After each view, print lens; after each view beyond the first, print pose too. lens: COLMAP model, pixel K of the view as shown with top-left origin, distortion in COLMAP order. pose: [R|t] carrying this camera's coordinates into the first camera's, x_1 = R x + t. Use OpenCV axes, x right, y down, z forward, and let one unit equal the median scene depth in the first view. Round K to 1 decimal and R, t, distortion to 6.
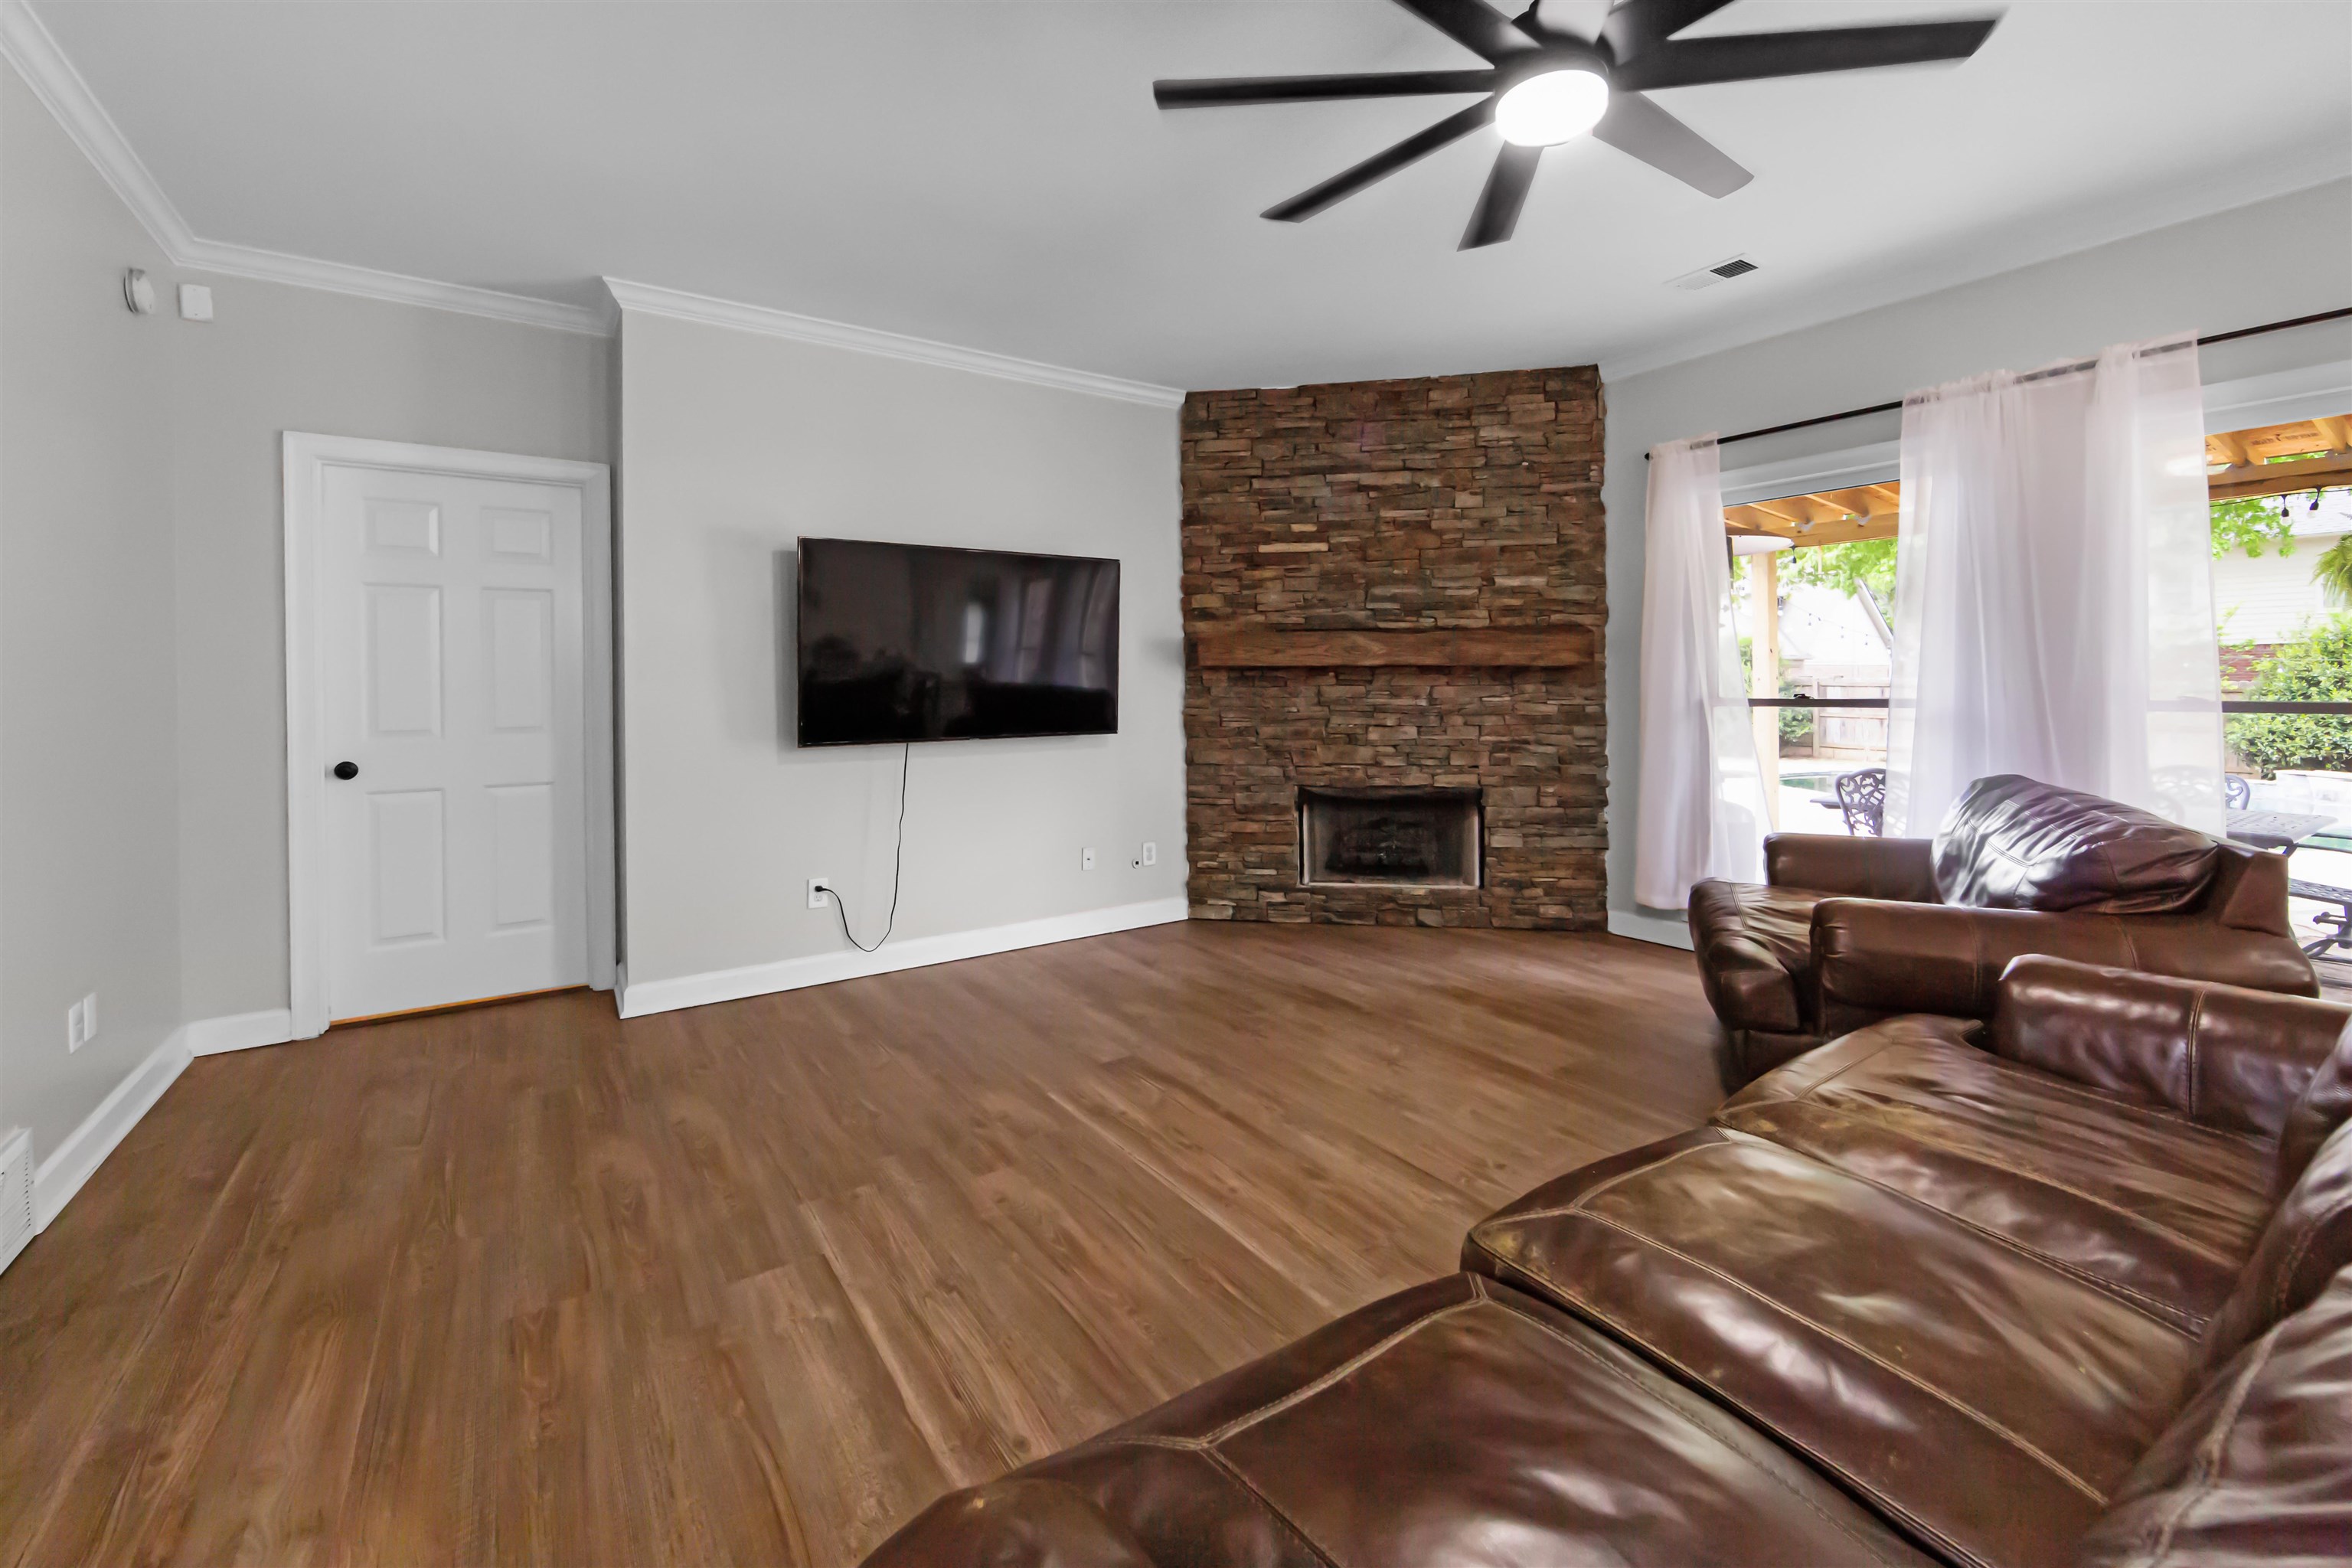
lens RADIAL K [[958.5, 0, 1174.3], [0, 958.5, 684.9], [0, 0, 1]] dist [-0.003270, -0.000198]
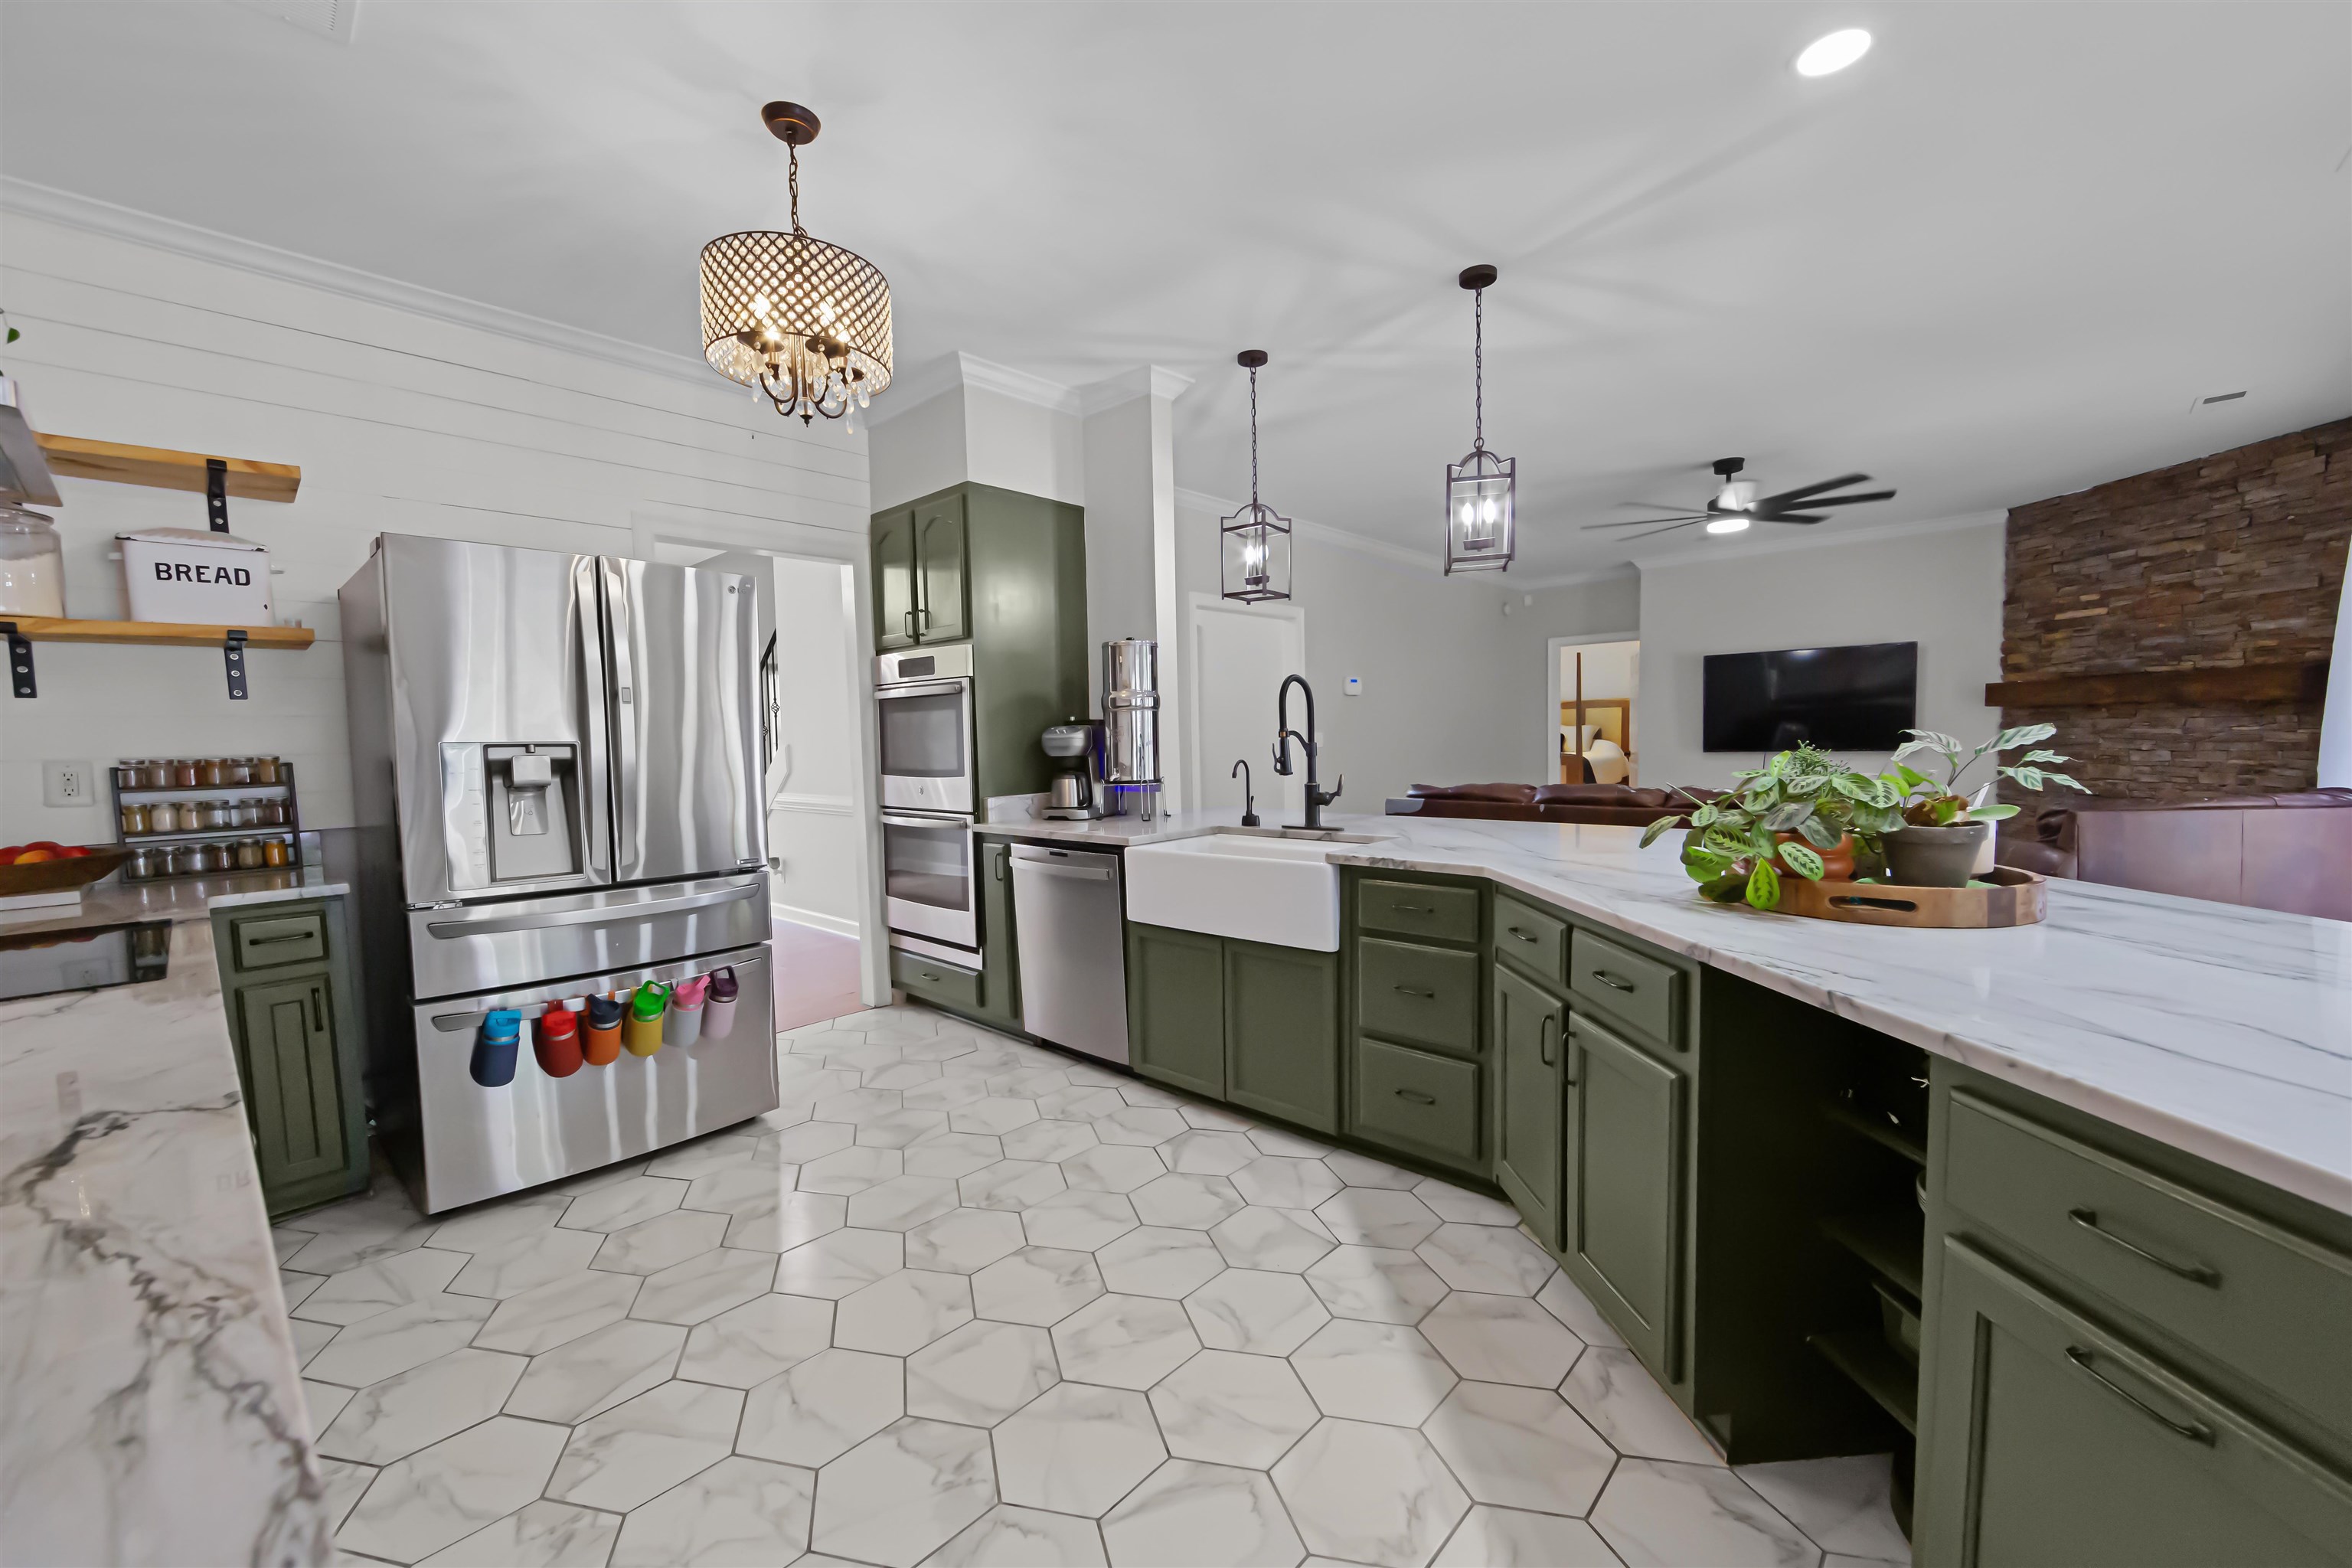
lens RADIAL K [[958.5, 0, 1176.2], [0, 958.5, 794.5], [0, 0, 1]] dist [-0.003270, -0.000198]
pose [[0.209502, 0.061882, -0.975848, 1.186675], [0.022333, 0.997432, 0.068045, -0.012770], [0.977553, -0.036049, 0.207582, -0.509774]]
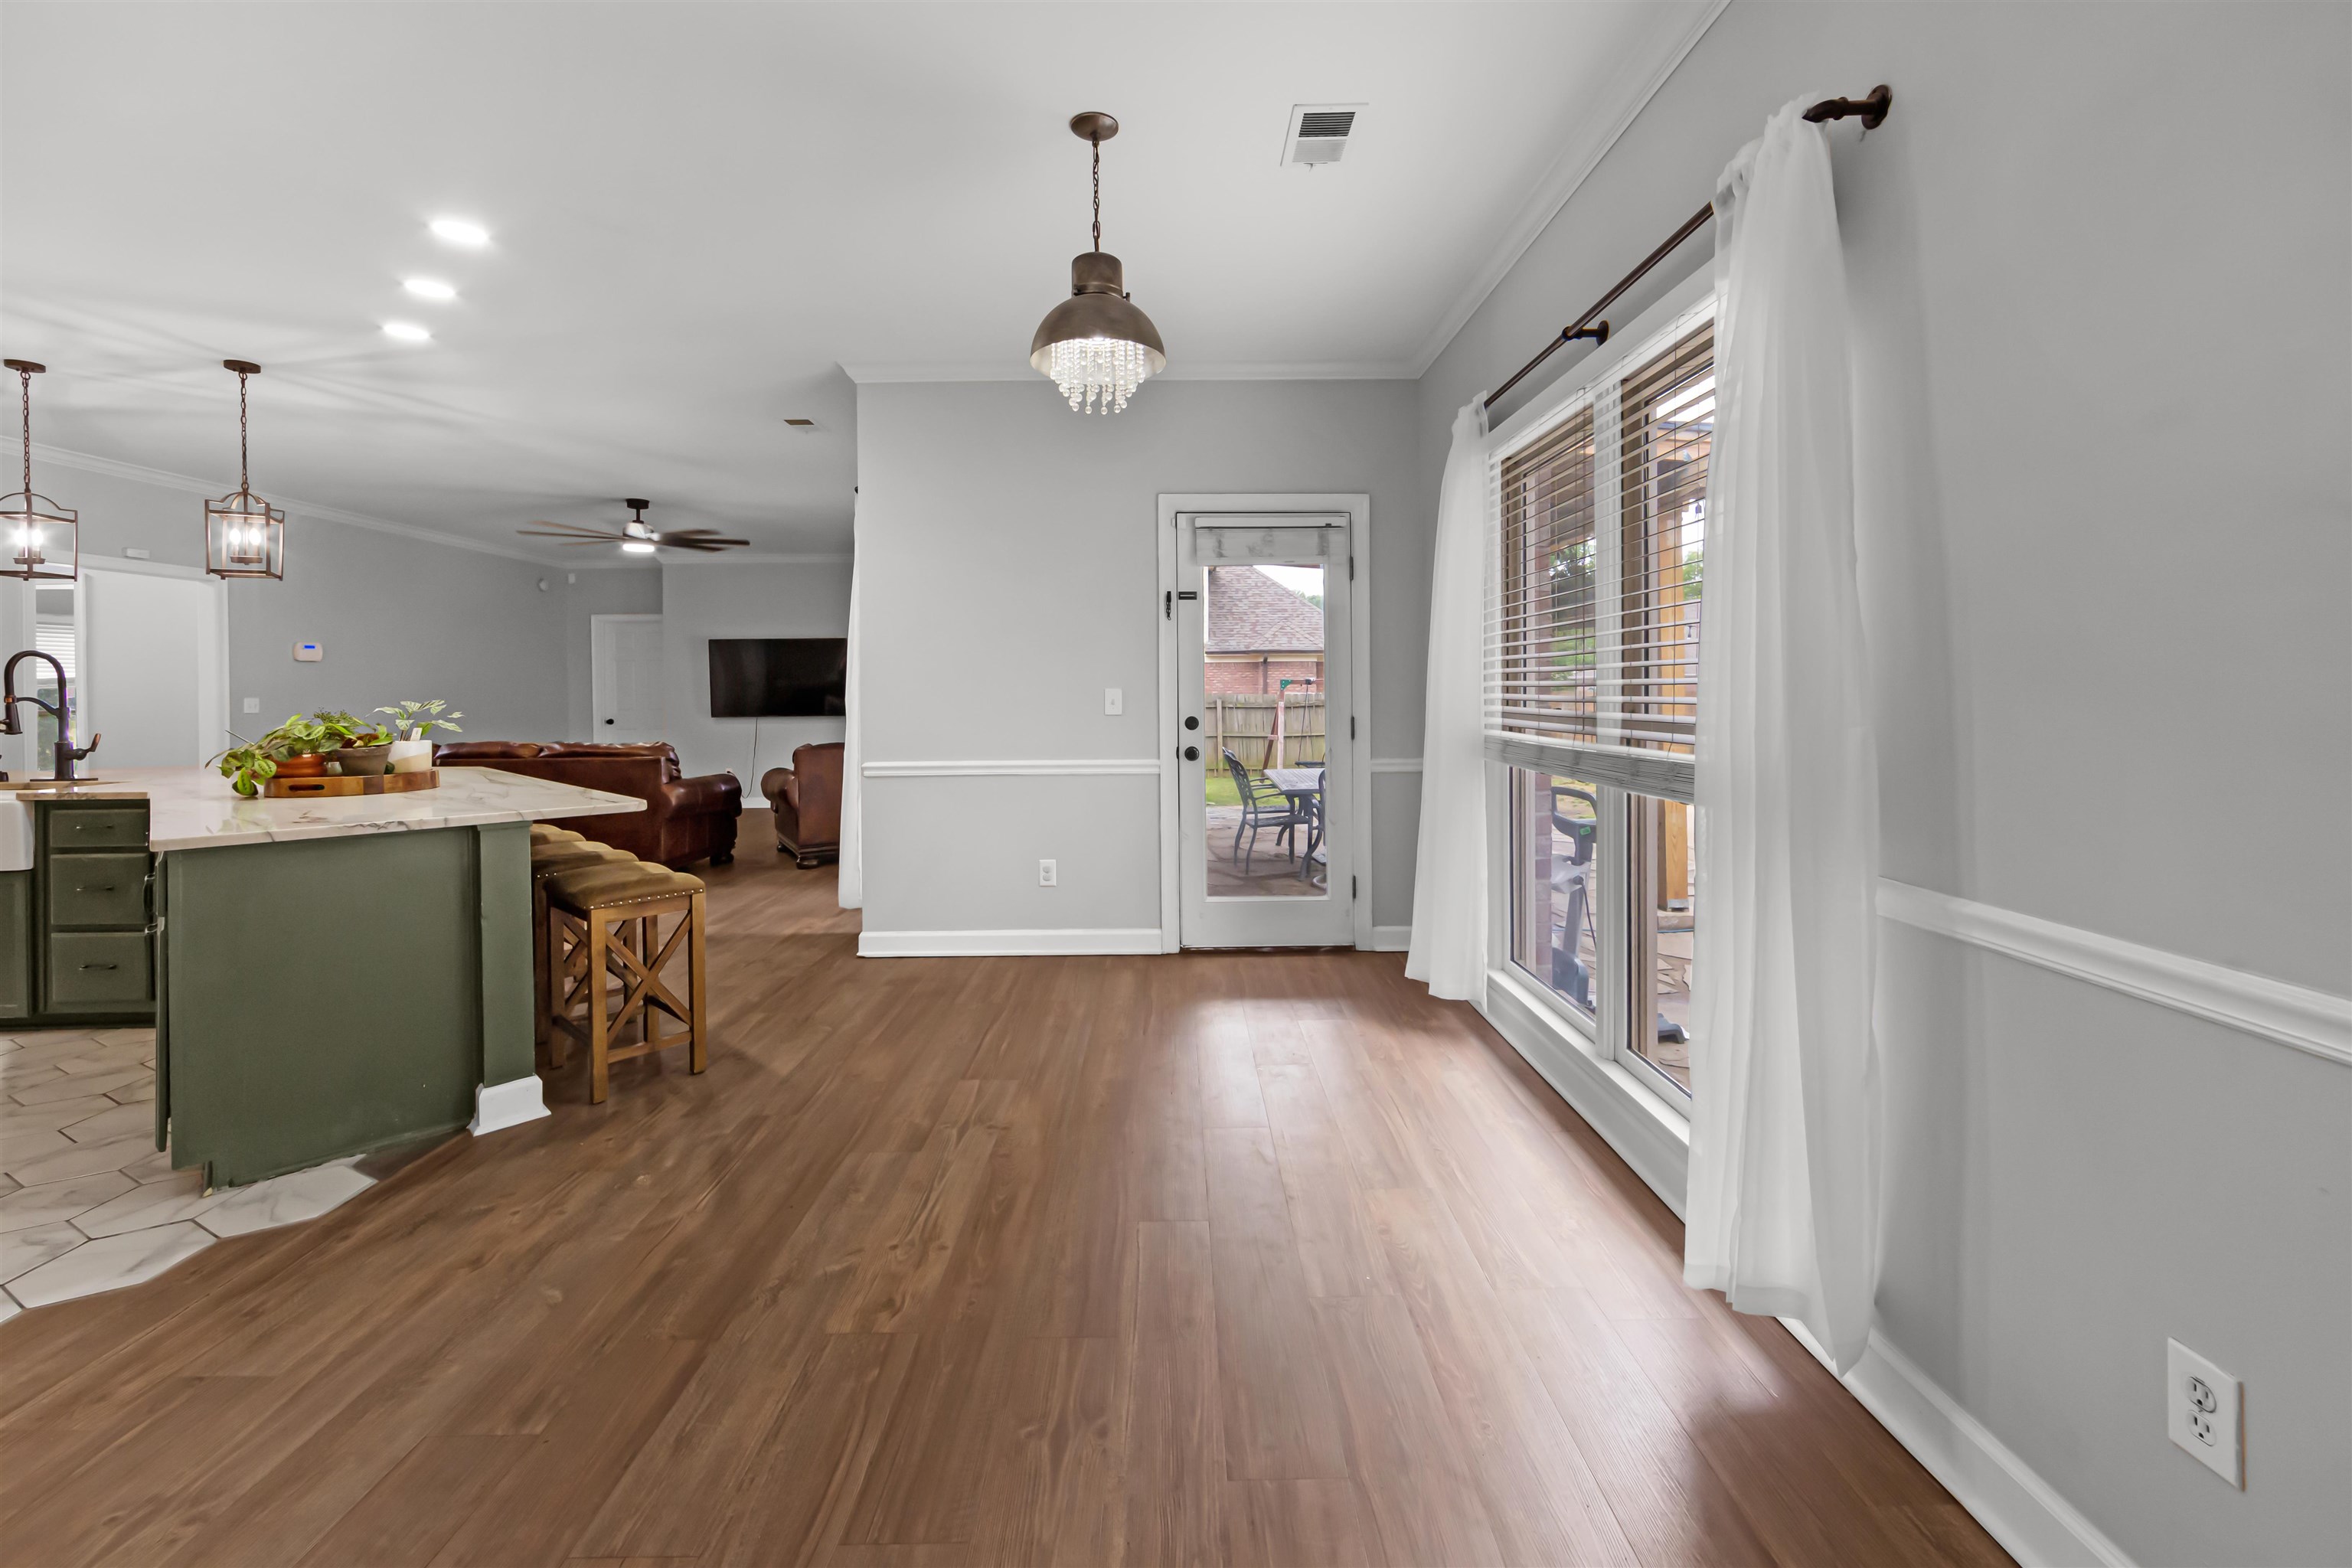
lens RADIAL K [[958.5, 0, 1192.5], [0, 958.5, 691.7], [0, 0, 1]] dist [-0.003270, -0.000198]
pose [[0.842318, 0.000593, -0.538980, 1.767115], [0.003654, 0.999970, 0.006810, -0.015944], [0.538968, -0.007706, 0.842291, -0.438227]]
